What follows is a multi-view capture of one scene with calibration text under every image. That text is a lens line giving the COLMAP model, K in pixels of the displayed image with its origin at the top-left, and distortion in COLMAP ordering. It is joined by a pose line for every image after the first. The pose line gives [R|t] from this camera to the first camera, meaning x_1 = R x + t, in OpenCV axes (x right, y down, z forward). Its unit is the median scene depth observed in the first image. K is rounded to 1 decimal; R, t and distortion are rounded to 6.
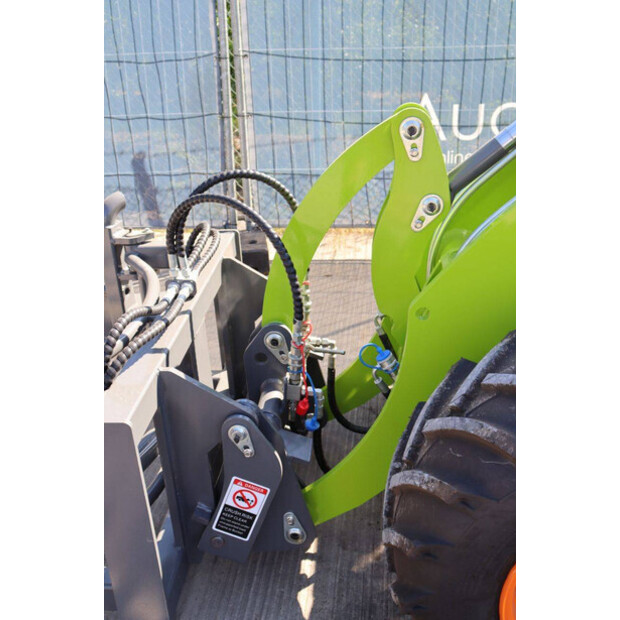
lens RADIAL K [[627.8, 0, 318.6], [0, 627.8, 296.4], [0, 0, 1]] dist [-0.102122, 0.159368]
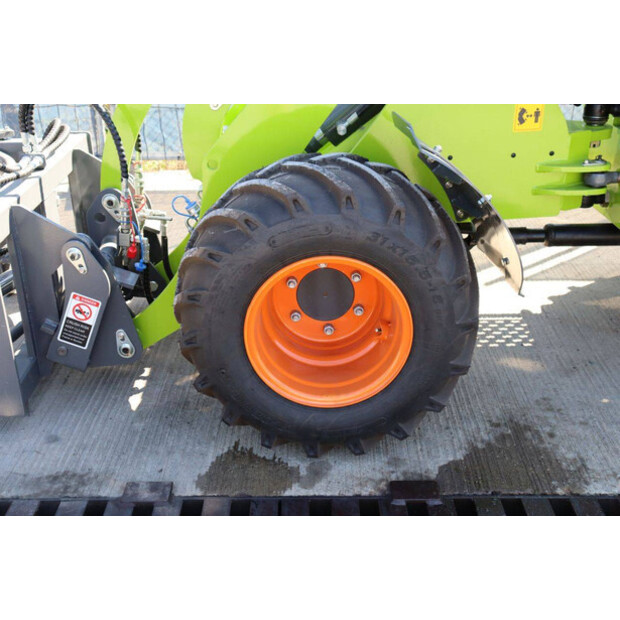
lens RADIAL K [[753.7, 0, 310.0], [0, 753.7, 310.0], [0, 0, 1]] dist [-0.010910, 0.042360]
pose [[0.996696, -0.017013, 0.079416, 0.222553], [0.017217, 0.999850, -0.001879, 0.320855], [-0.079372, 0.003240, 0.996840, -0.584797]]
